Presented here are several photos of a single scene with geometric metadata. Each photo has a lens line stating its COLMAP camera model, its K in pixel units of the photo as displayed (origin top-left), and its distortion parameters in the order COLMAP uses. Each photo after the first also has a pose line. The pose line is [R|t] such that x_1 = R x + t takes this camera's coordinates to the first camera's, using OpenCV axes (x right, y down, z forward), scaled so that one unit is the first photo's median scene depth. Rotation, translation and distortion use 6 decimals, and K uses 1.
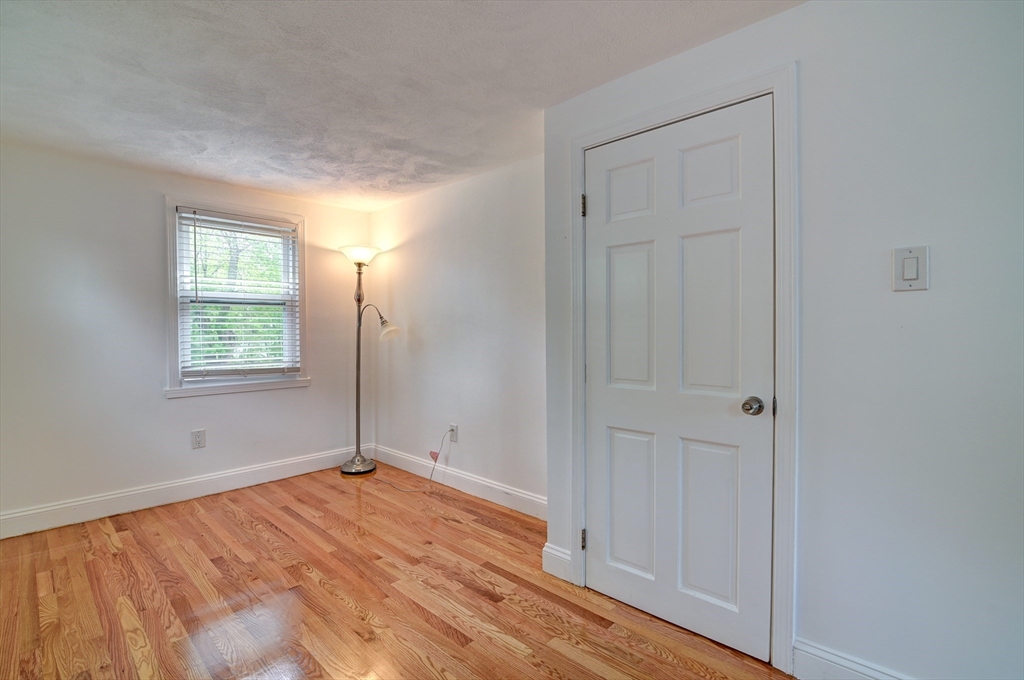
lens RADIAL K [[471.4, 0, 516.8], [0, 471.4, 337.9], [0, 0, 1]] dist [-0.013538, -0.000396]
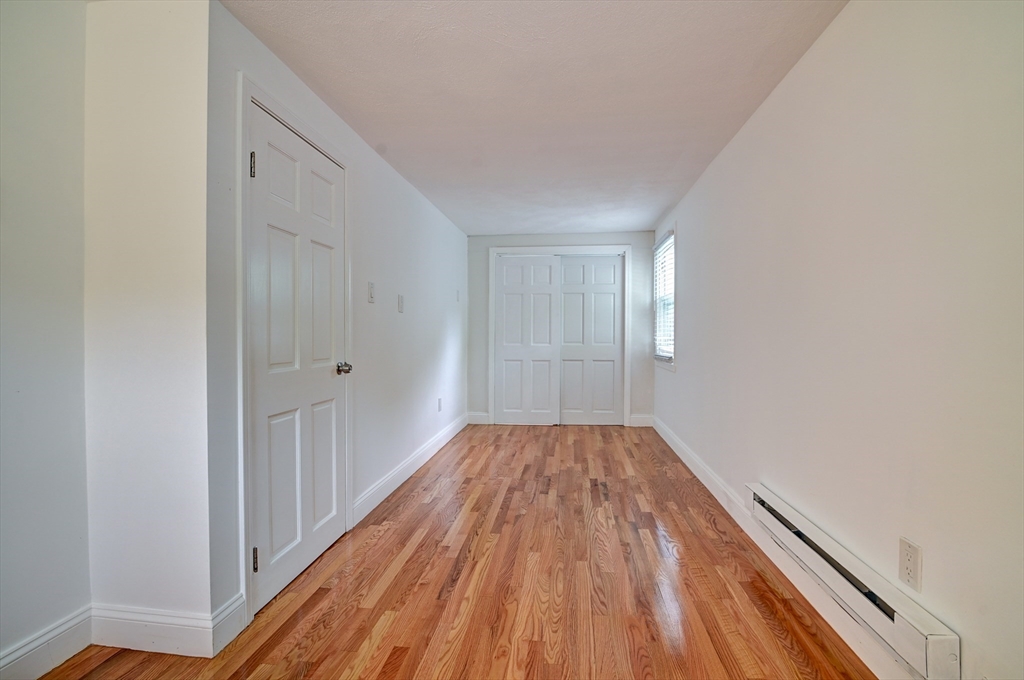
lens RADIAL K [[471.4, 0, 516.8], [0, 471.4, 337.9], [0, 0, 1]] dist [-0.013538, -0.000396]
pose [[-0.596045, -0.008786, 0.802903, -0.905823], [0.004481, 0.999888, 0.014267, 0.026831], [-0.802939, 0.012102, -0.595939, 1.262622]]
